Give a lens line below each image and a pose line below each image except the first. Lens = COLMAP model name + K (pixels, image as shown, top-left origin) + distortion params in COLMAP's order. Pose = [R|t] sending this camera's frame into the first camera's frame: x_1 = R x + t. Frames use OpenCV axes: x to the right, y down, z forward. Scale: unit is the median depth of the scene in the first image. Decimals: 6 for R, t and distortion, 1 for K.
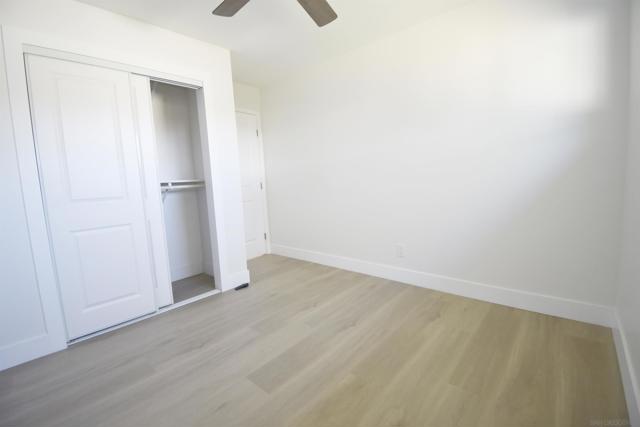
lens RADIAL K [[279.3, 0, 320.9], [0, 279.3, 214.3], [0, 0, 1]] dist [0.001785, 0.000056]
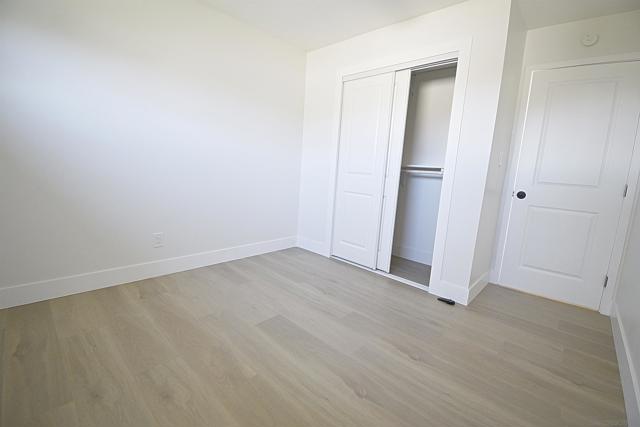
lens RADIAL K [[279.3, 0, 320.9], [0, 279.3, 214.3], [0, 0, 1]] dist [0.001785, 0.000056]
pose [[-0.025376, 0.212554, -0.976820, 0.602446], [-0.194898, 0.957332, 0.213377, -0.108094], [0.980495, 0.195795, 0.017133, 0.752969]]
